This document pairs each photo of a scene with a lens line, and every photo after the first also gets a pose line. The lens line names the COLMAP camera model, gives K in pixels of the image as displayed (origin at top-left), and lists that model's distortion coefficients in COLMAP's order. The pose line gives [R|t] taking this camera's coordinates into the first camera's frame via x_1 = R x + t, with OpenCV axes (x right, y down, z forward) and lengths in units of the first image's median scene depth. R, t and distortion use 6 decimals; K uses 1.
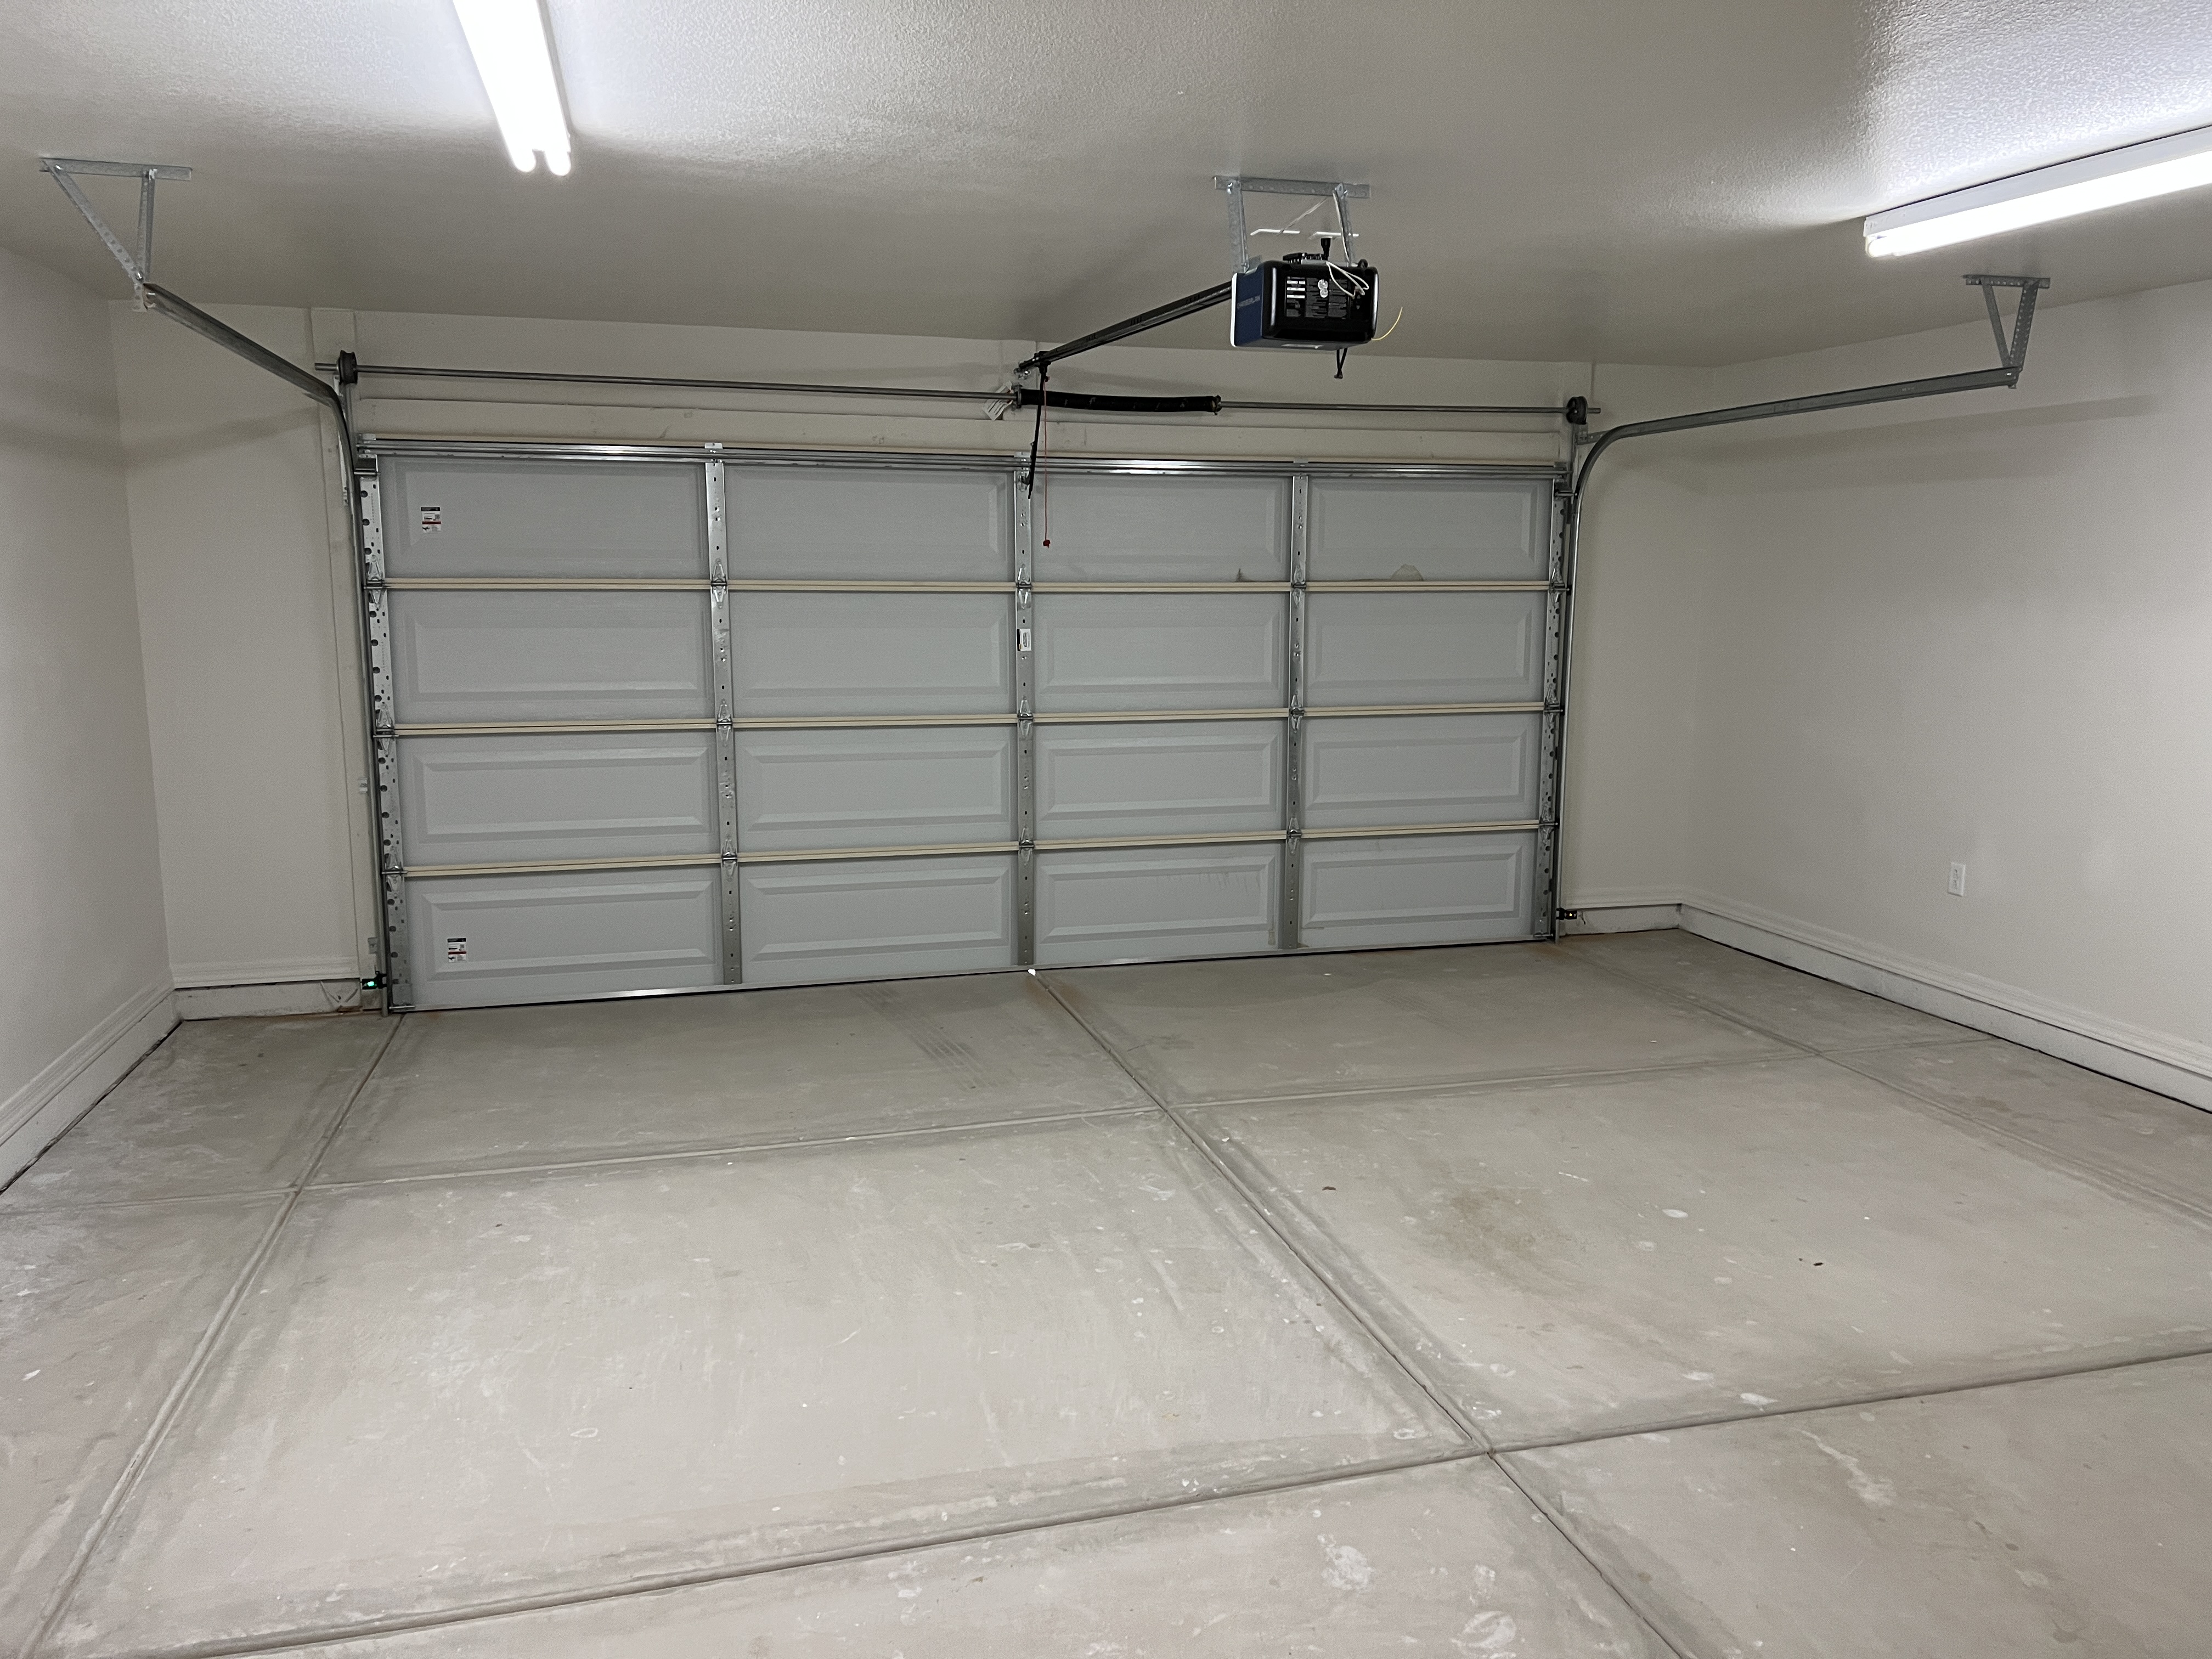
lens RADIAL K [[1672.5, 0, 1114.3], [0, 1672.5, 821.7], [0, 0, 1]] dist [0.047329, -0.062630]
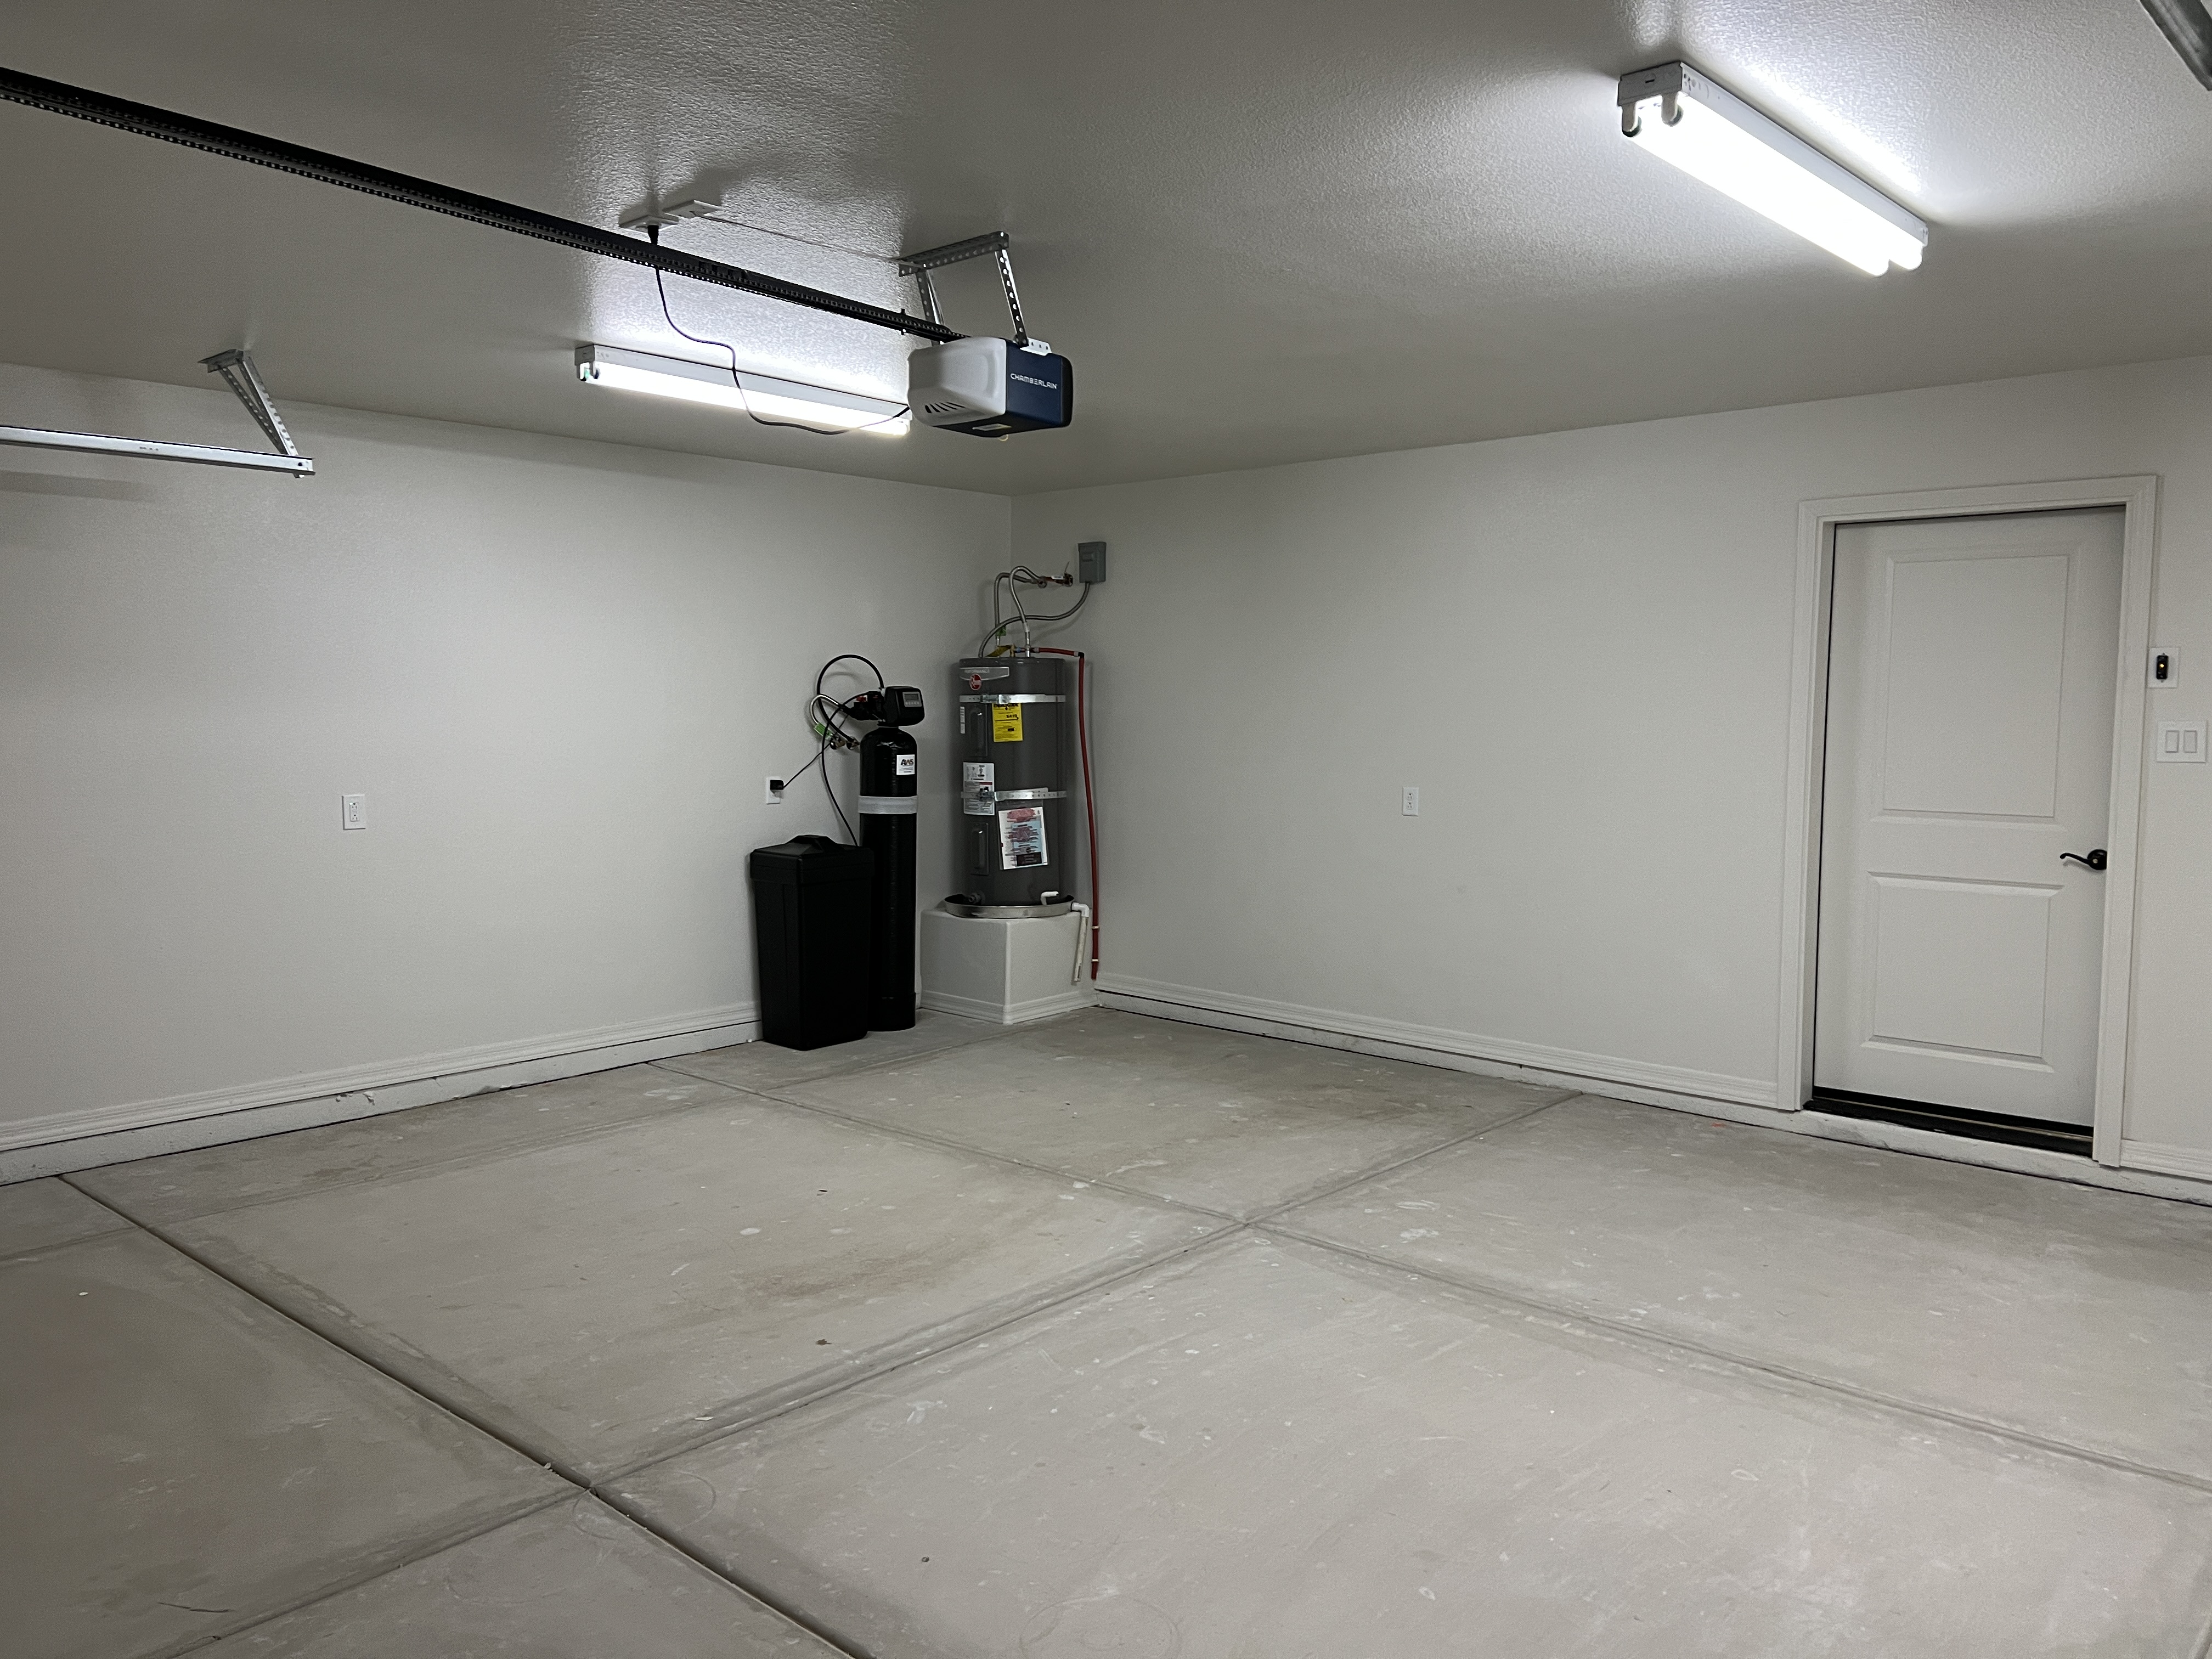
lens RADIAL K [[1672.5, 0, 1115.1], [0, 1672.5, 838.6], [0, 0, 1]] dist [0.047329, -0.062630]
pose [[-0.544773, -0.080846, 0.834677, -0.784680], [0.122090, 0.977090, 0.174325, -0.204608], [-0.829648, 0.196873, -0.522422, 1.498482]]
